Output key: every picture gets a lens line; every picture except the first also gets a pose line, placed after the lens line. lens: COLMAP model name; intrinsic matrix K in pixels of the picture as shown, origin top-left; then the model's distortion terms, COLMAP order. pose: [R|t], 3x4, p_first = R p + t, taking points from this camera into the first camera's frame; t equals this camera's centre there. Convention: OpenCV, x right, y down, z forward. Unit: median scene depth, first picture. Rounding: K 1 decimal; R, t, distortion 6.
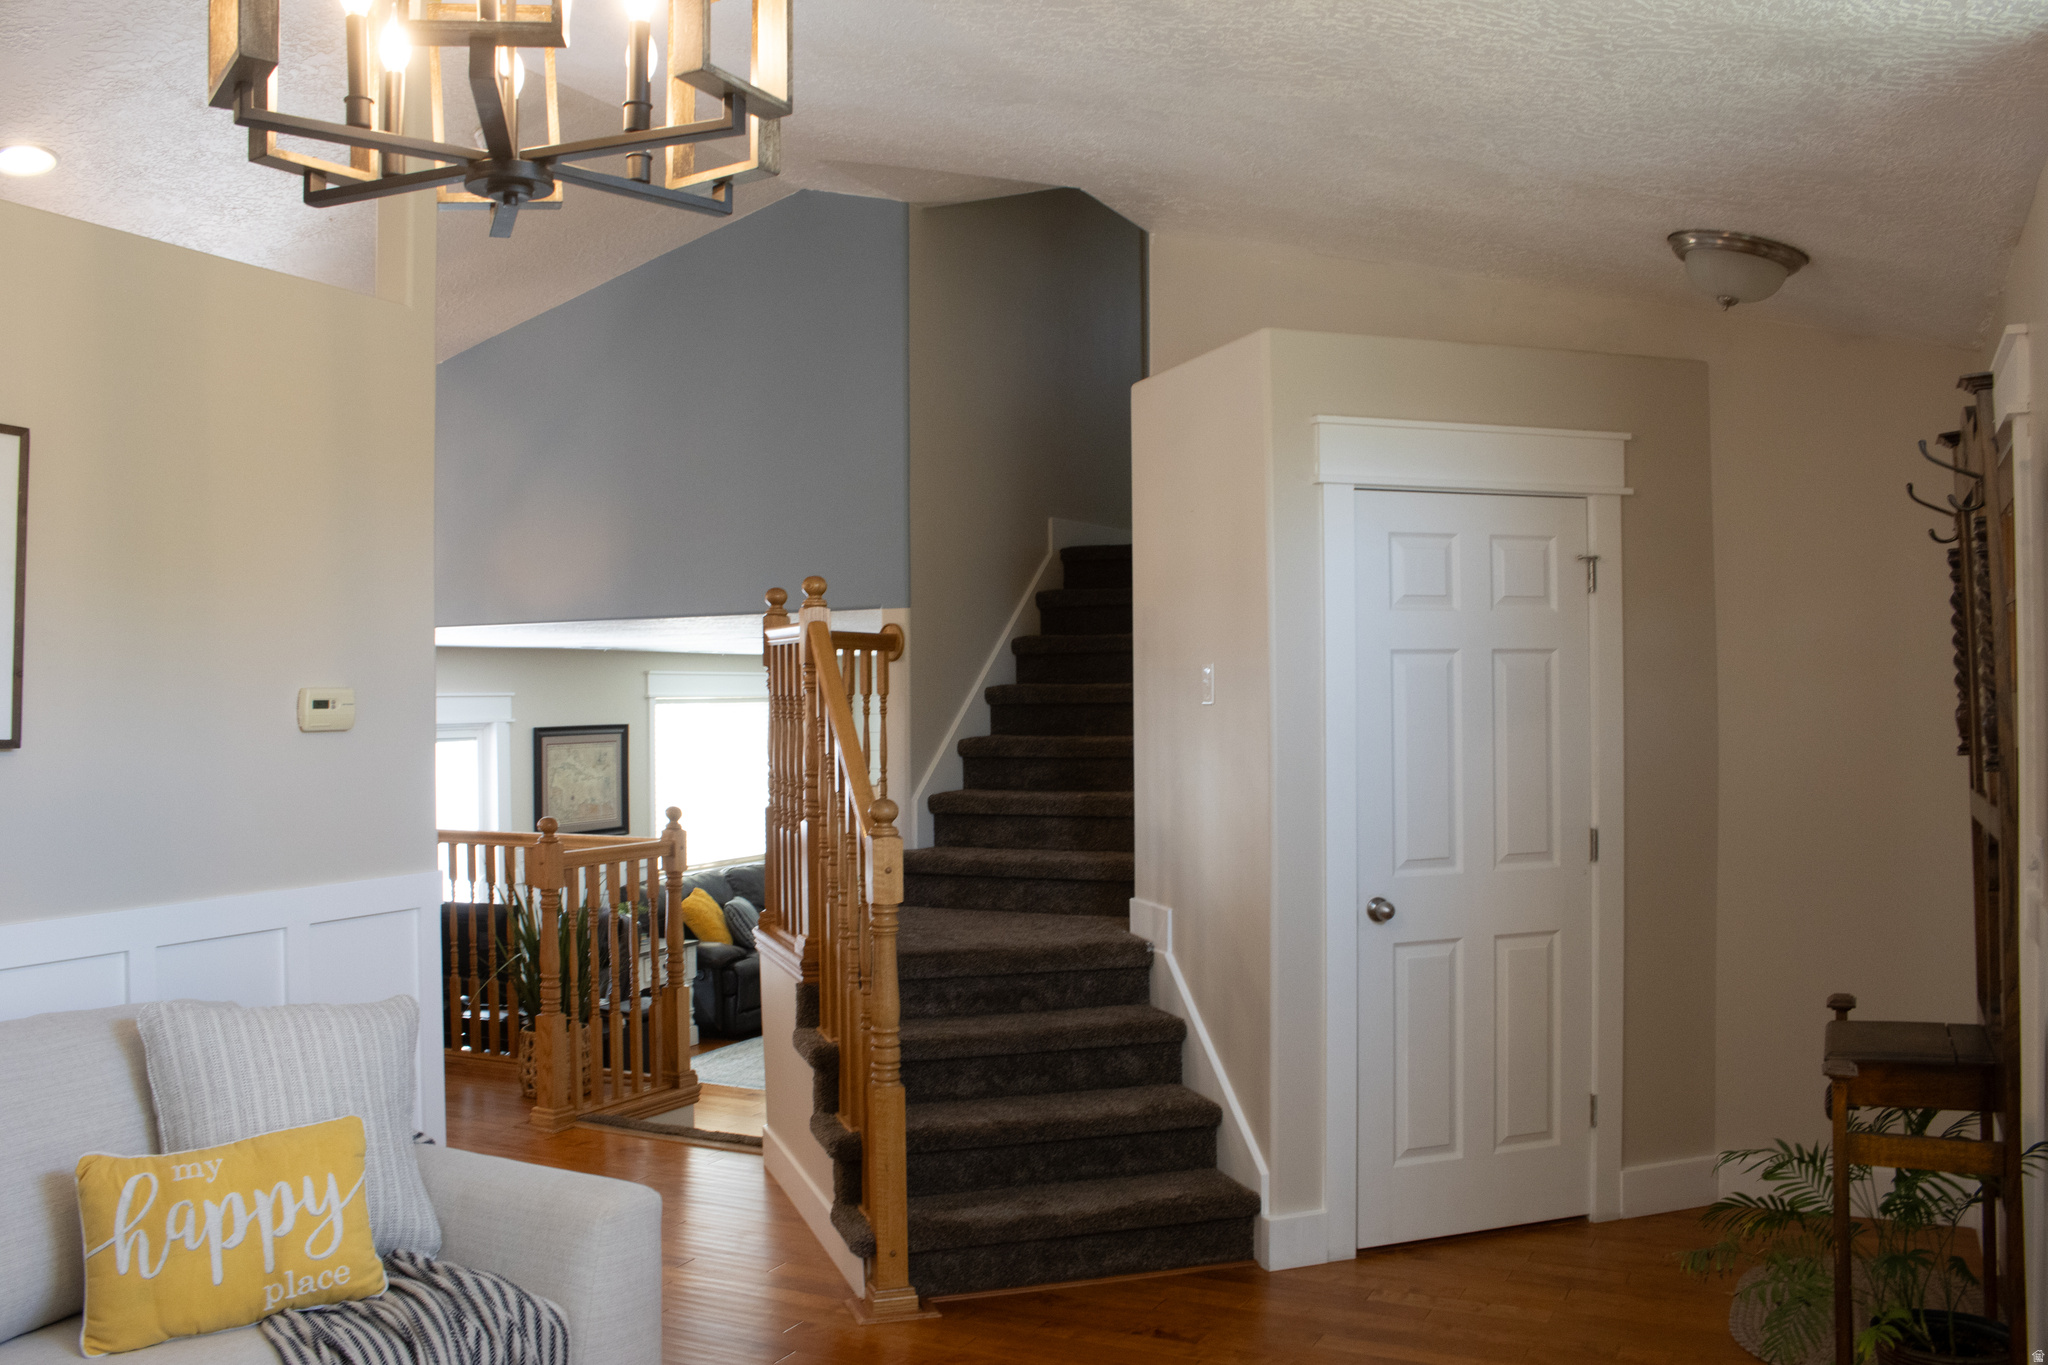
lens RADIAL K [[1717.4, 0, 999.6], [0, 1717.4, 689.7], [0, 0, 1]] dist [-0.160147, 0.141871]
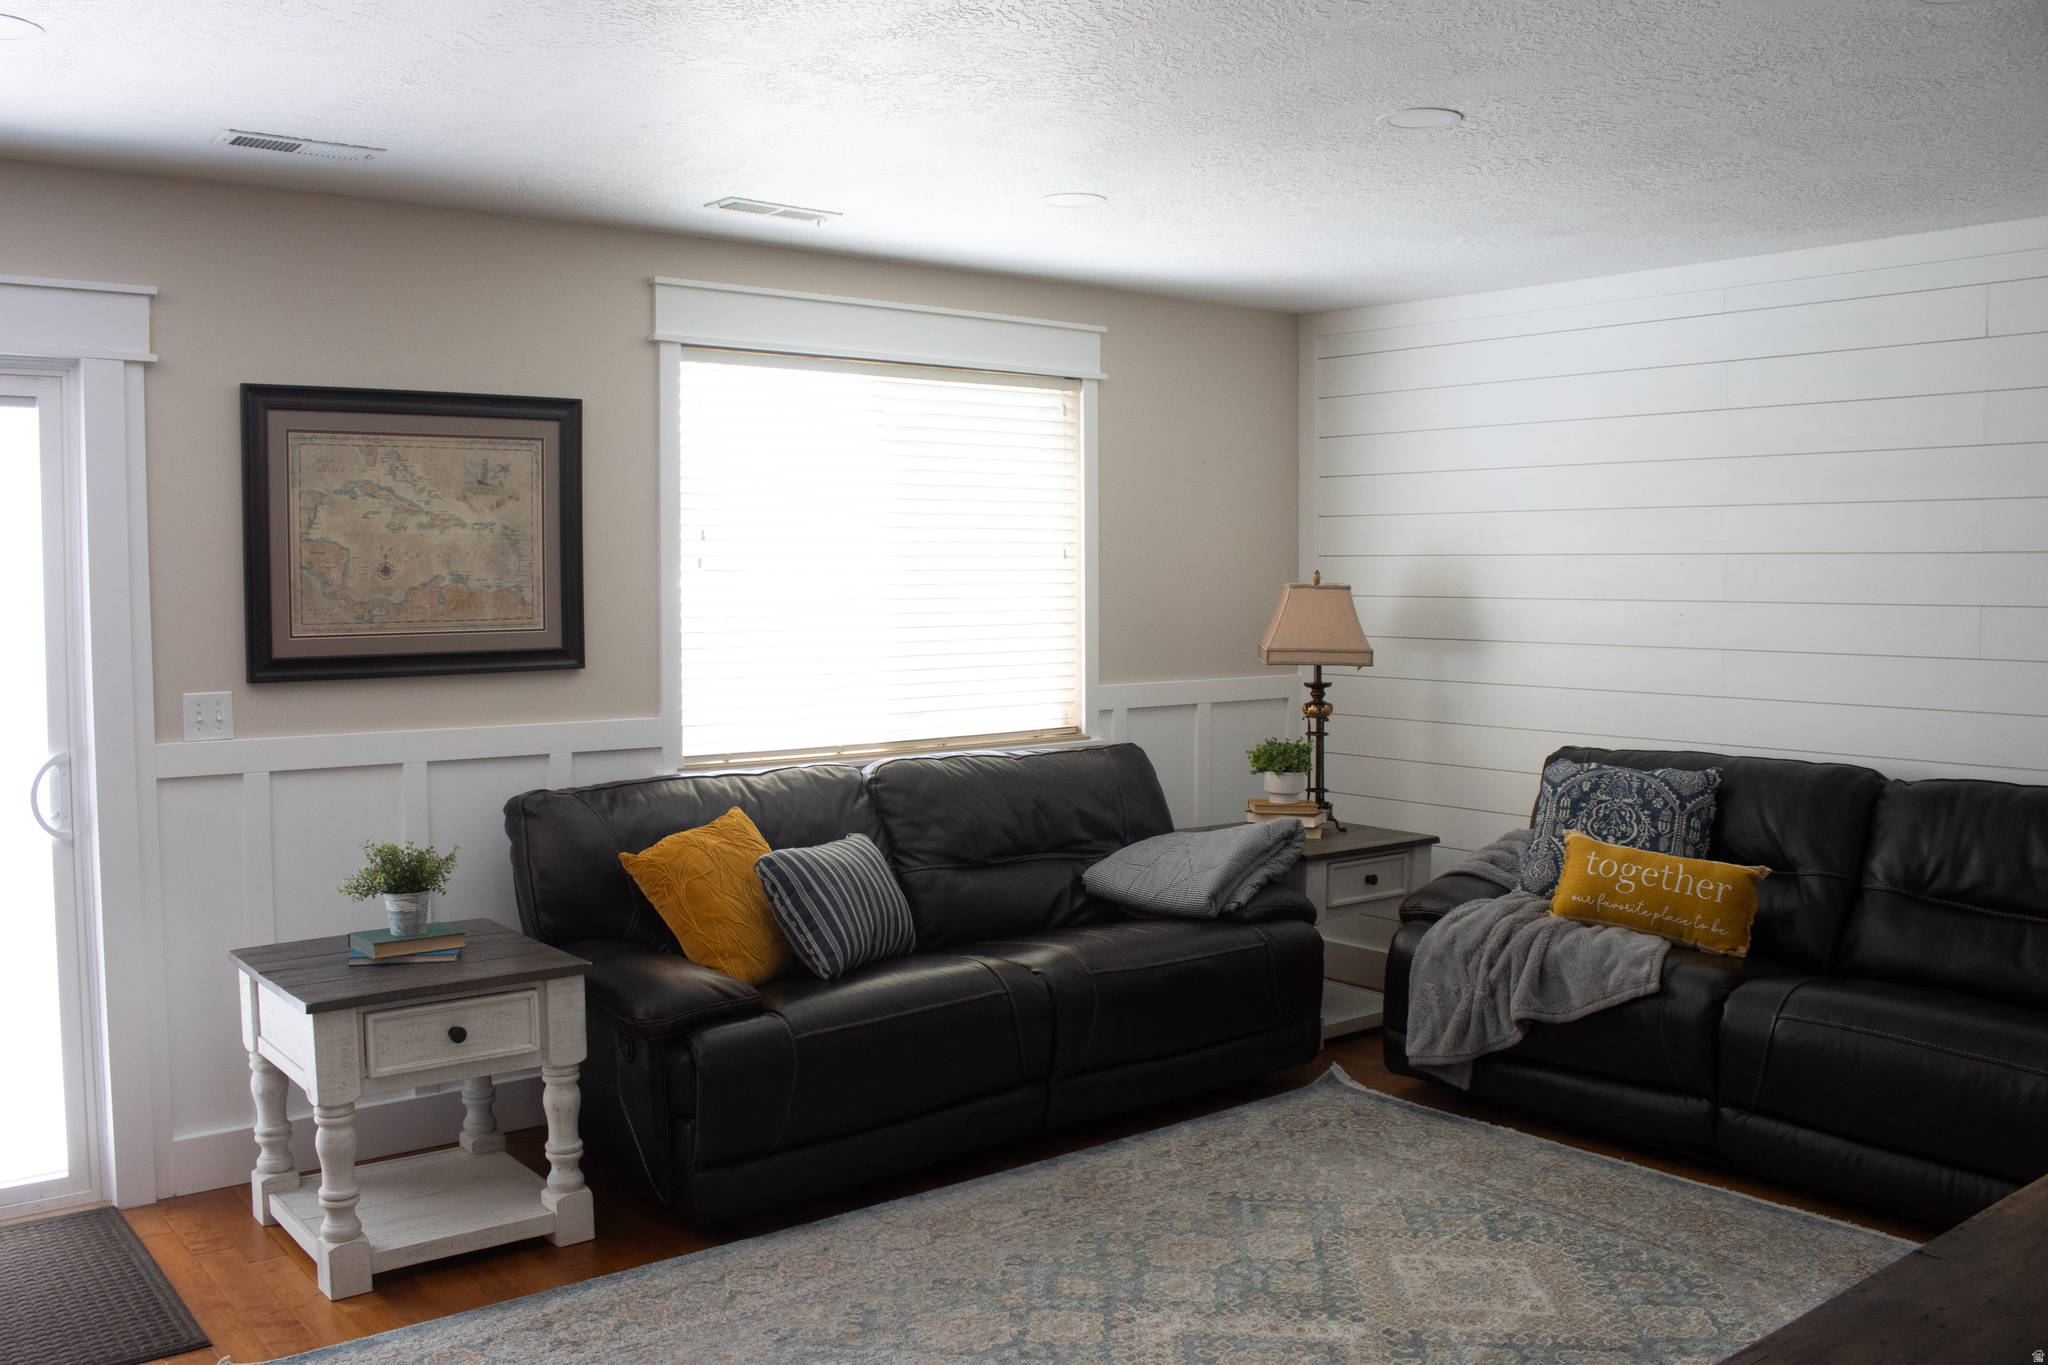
lens RADIAL K [[1764.4, 0, 1001.8], [0, 1764.4, 682.2], [0, 0, 1]] dist [-0.164083, 0.158467]
pose [[0.907375, 0.035594, -0.418812, 0.054297], [-0.006260, 0.997442, 0.071209, 0.060867], [0.420275, -0.061992, 0.905277, 0.700102]]
